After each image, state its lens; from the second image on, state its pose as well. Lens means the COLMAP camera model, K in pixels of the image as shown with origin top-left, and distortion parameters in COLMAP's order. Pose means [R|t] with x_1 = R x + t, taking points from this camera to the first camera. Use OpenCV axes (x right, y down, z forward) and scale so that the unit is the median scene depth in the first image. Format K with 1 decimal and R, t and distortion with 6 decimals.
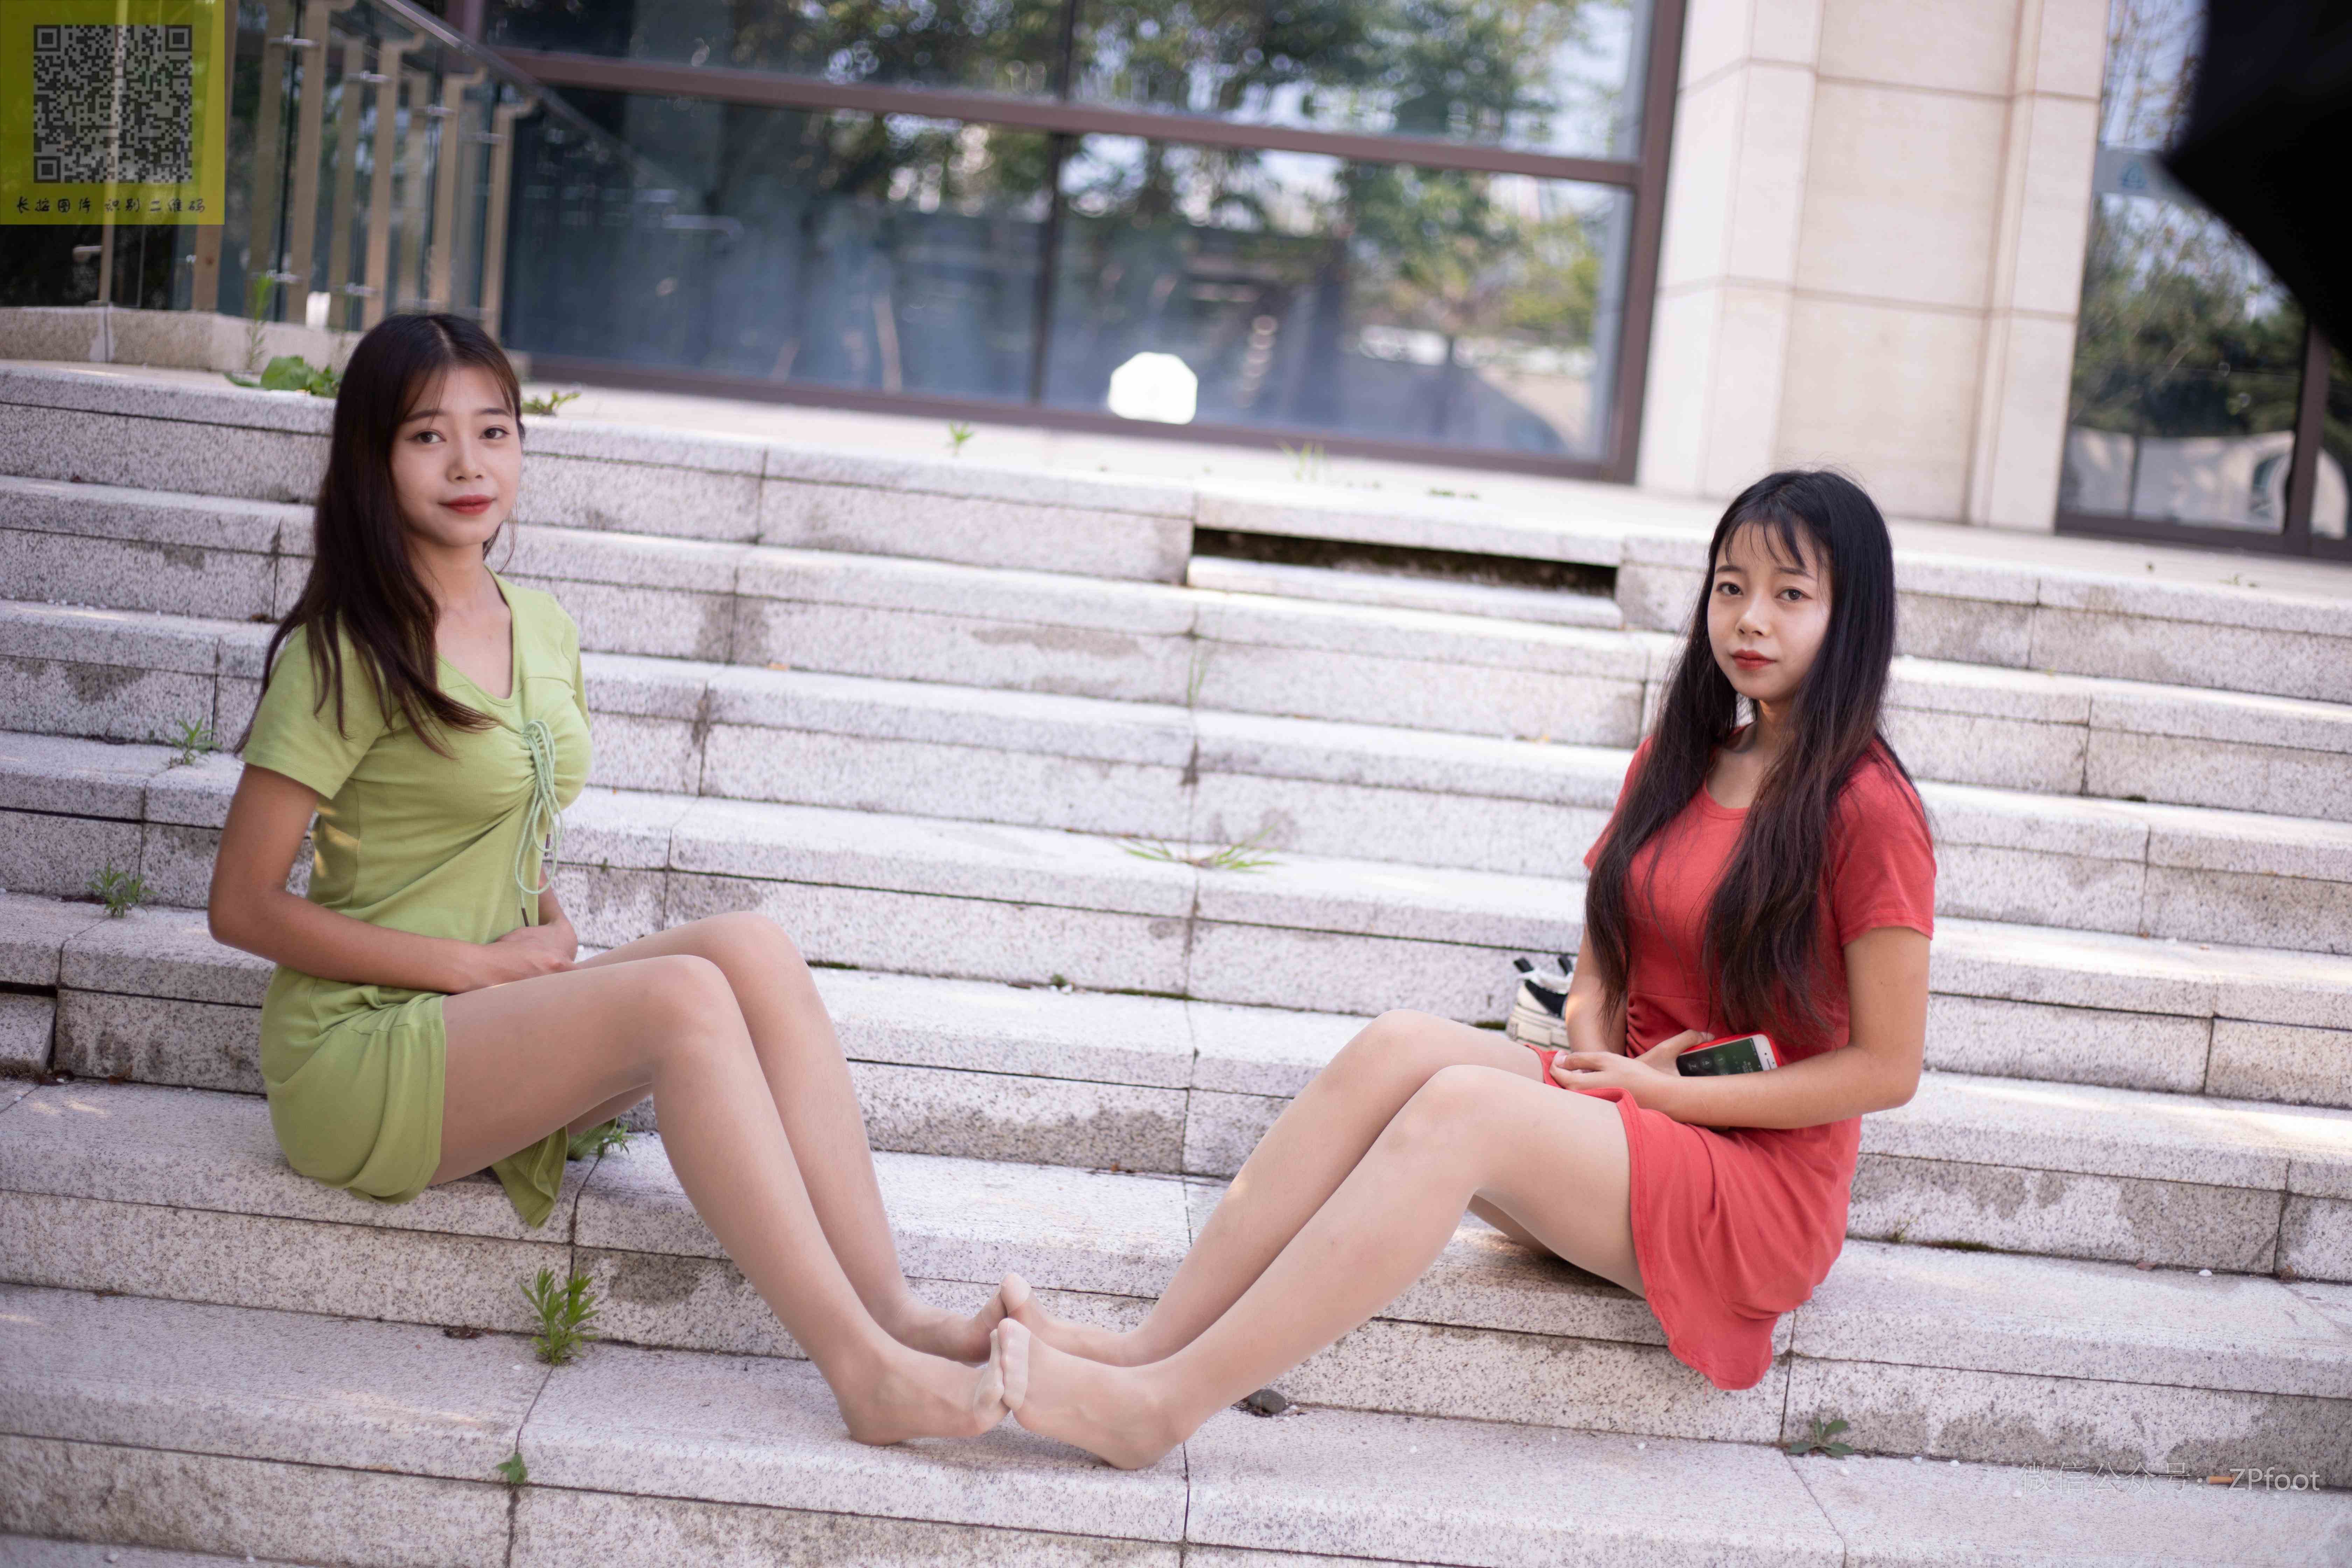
lens RADIAL K [[3422.1, 0, 1175.7], [0, 3422.1, 778.7], [0, 0, 1]] dist [-0.108970, -0.012003]
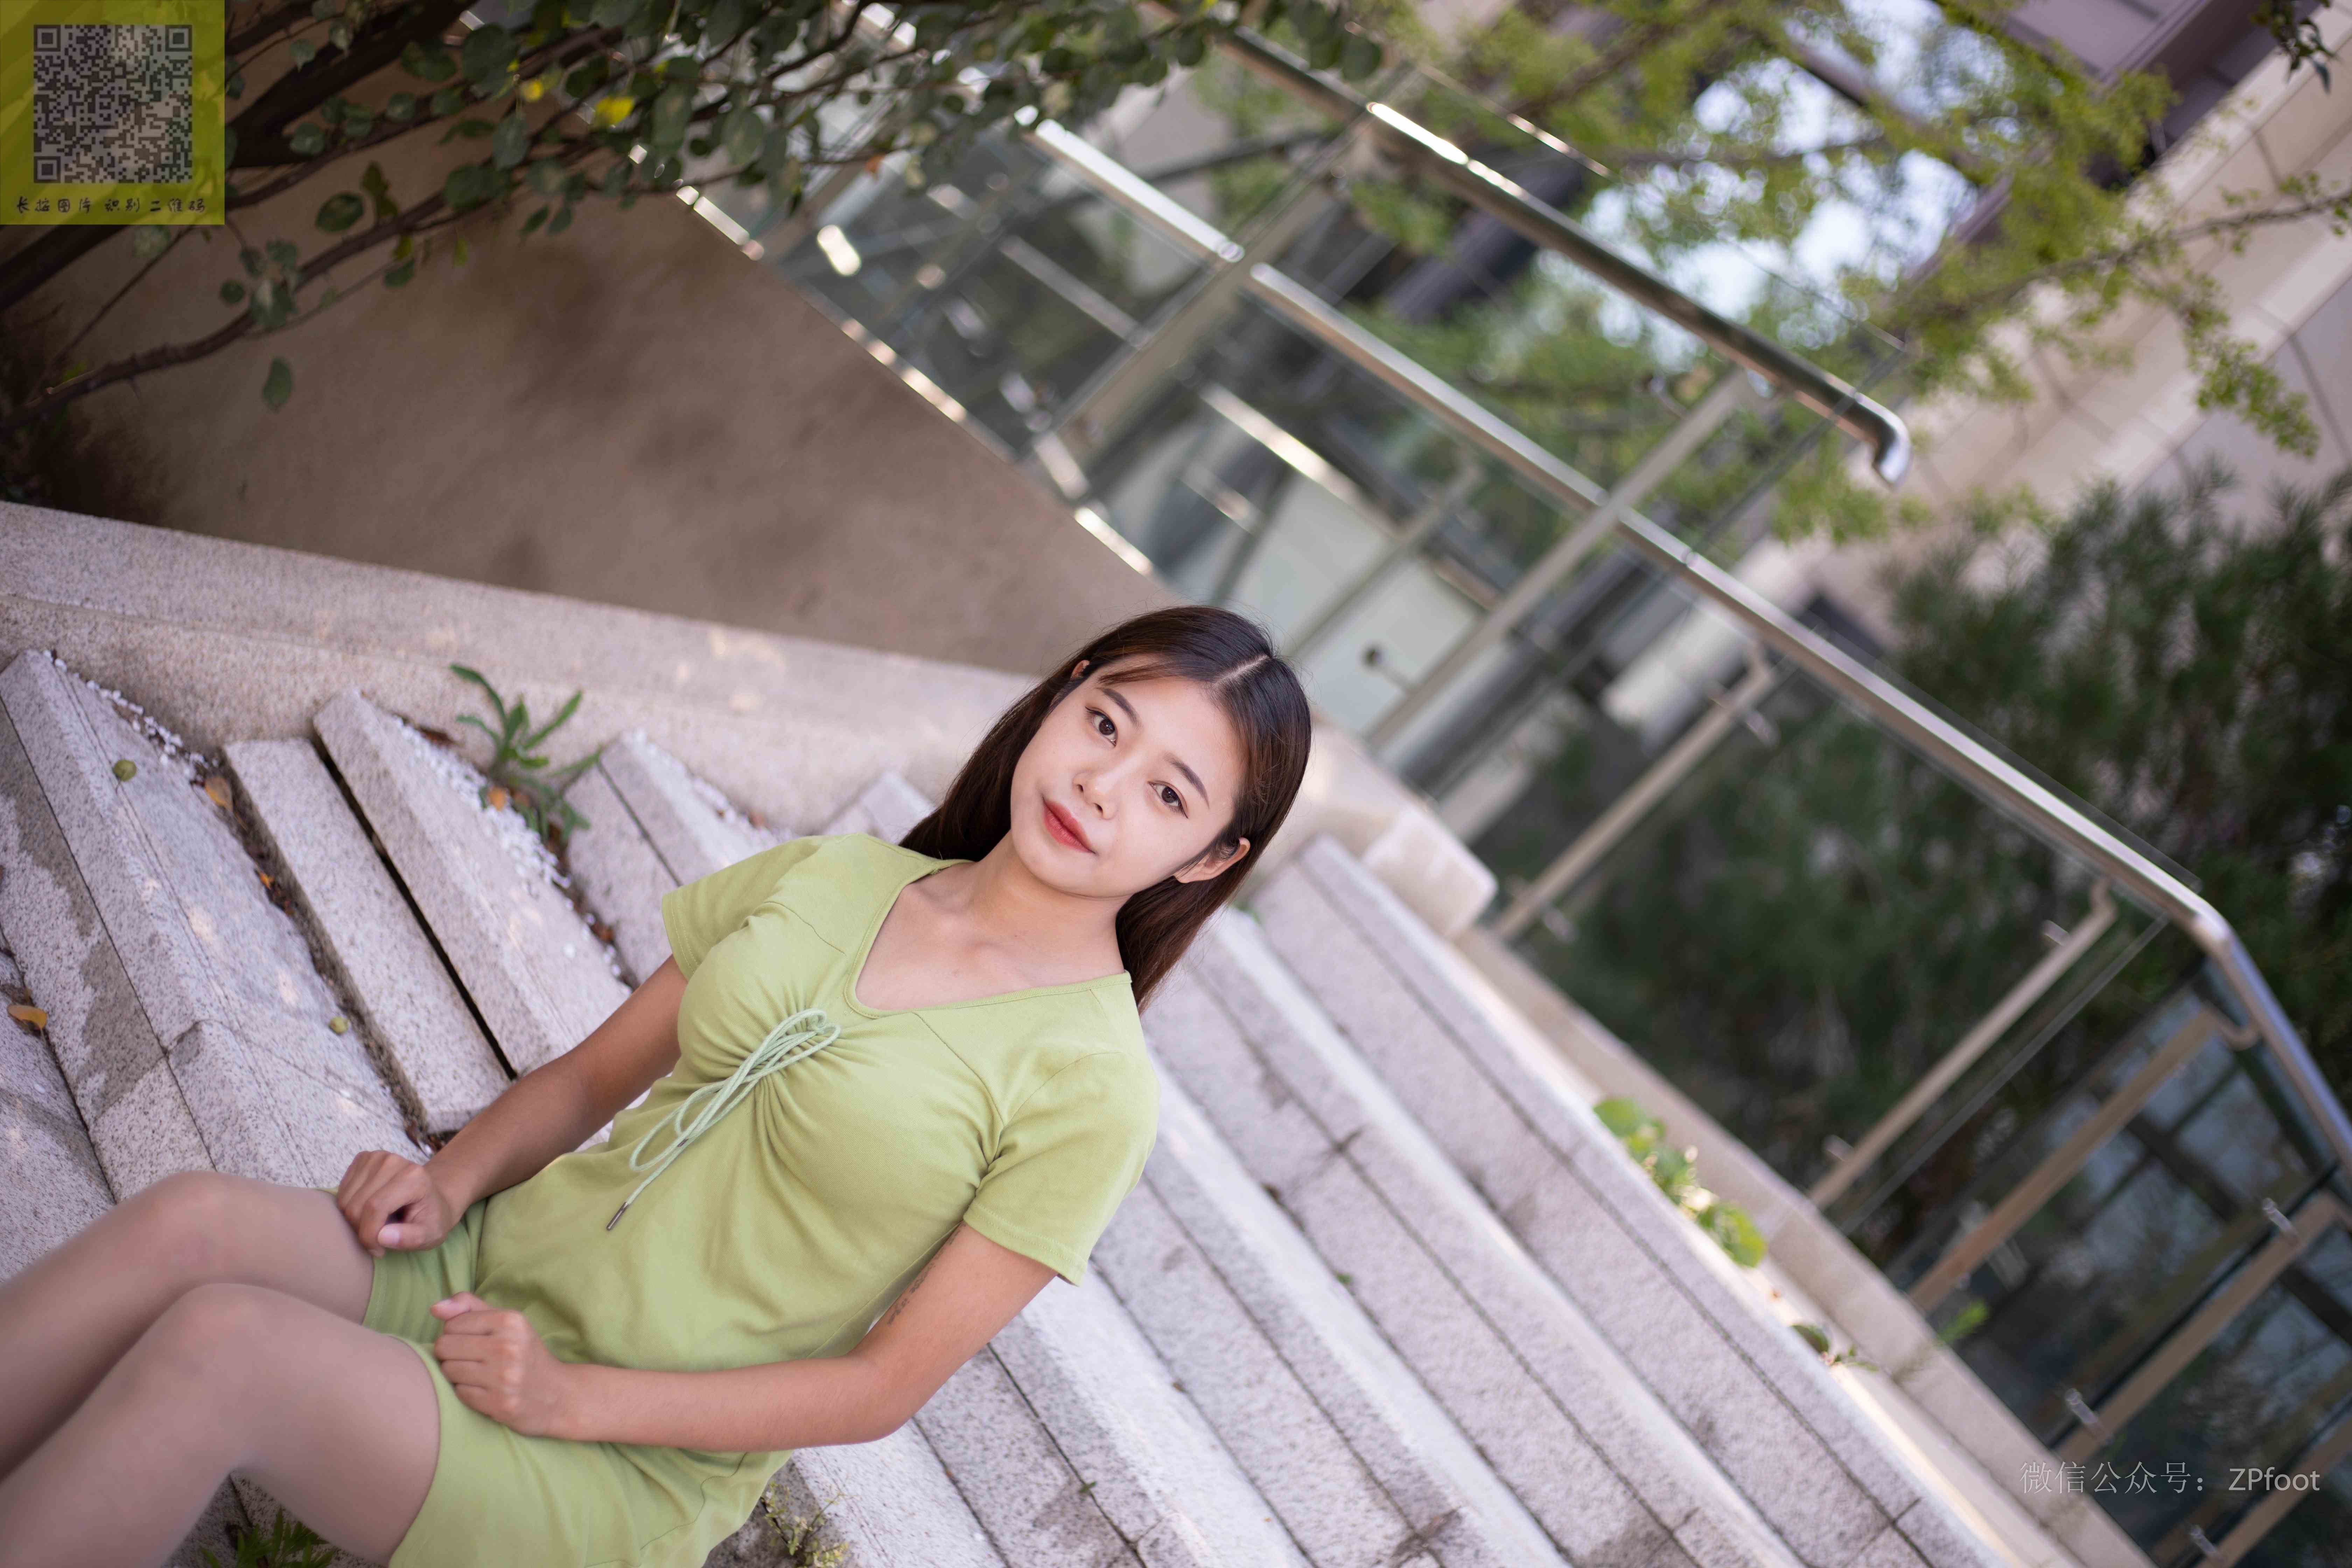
lens RADIAL K [[3433.5, 0, 1180.4], [0, 3433.5, 785.0], [0, 0, 1]] dist [-0.111044, -0.024446]
pose [[0.531266, 0.453045, -0.715896, 0.298011], [-0.717243, 0.690256, -0.095446, -0.022874], [0.450910, 0.564178, 0.691653, 0.412666]]
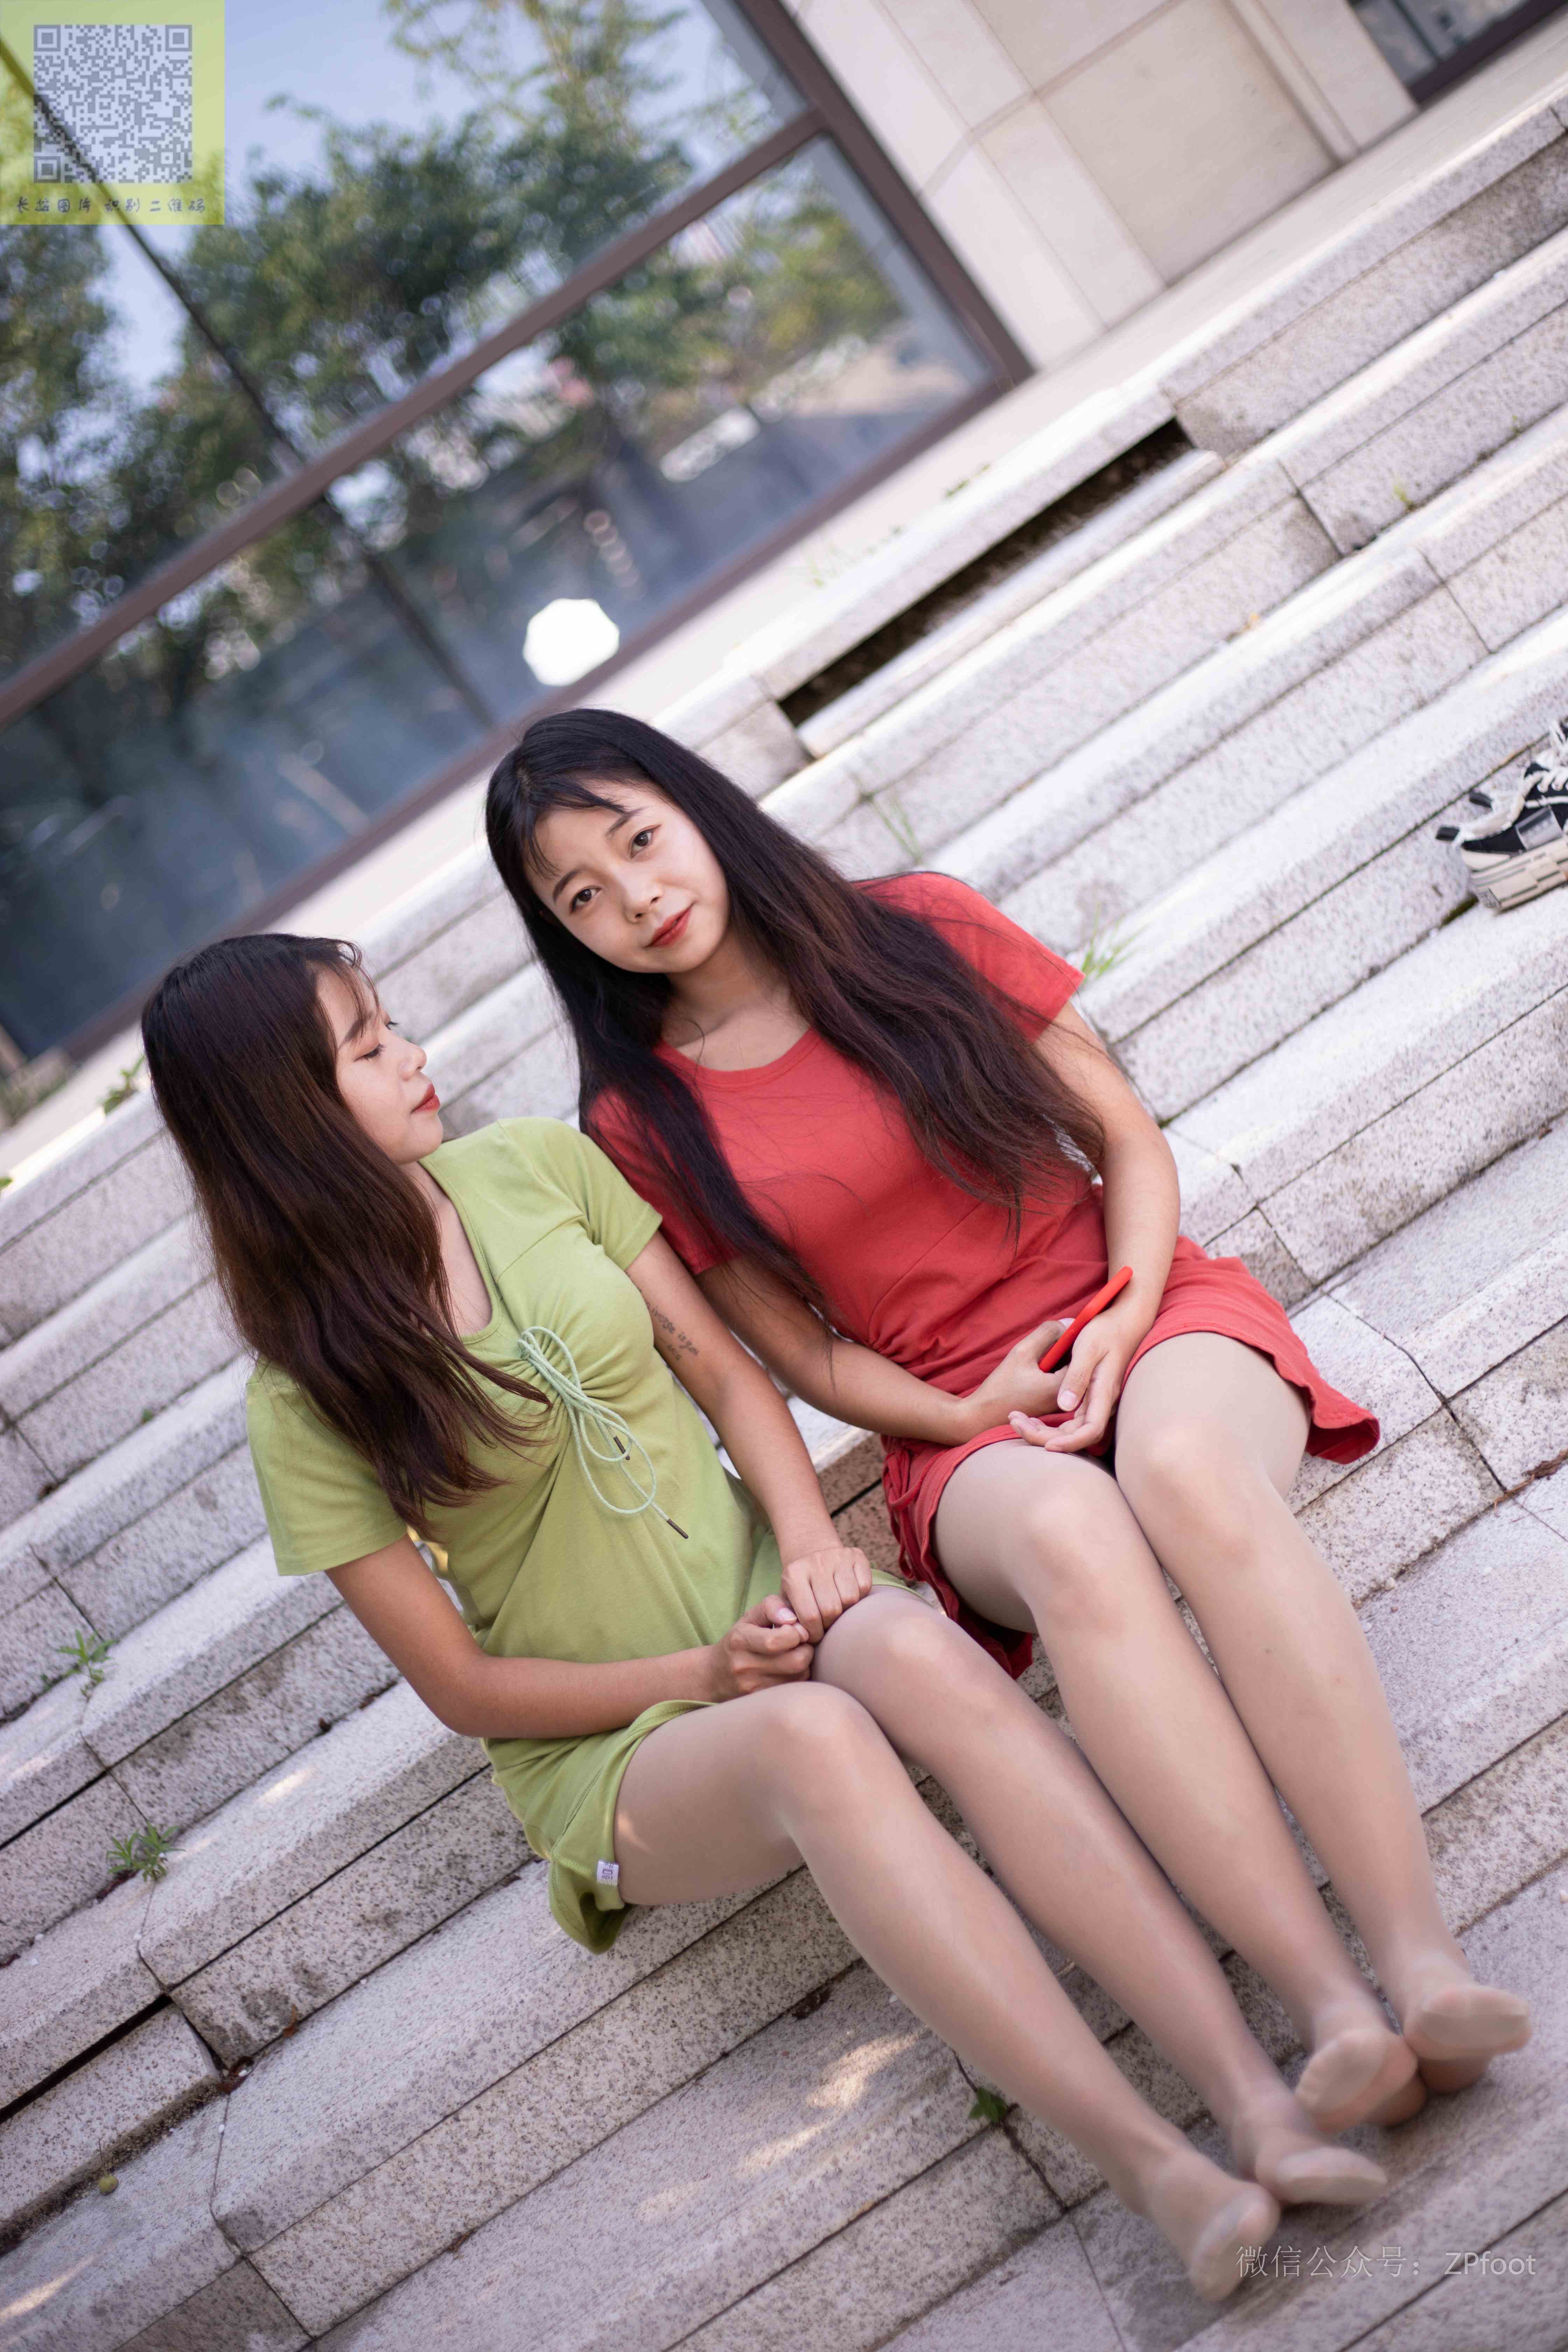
lens RADIAL K [[3433.5, 0, 773.5], [0, 3433.5, 1173.9], [0, 0, 1]] dist [-0.111044, -0.024446]
pose [[0.753550, -0.655197, -0.053661, -0.032667], [0.657307, 0.752247, 0.045518, -0.028970], [0.010543, -0.069571, 0.997521, 0.151213]]
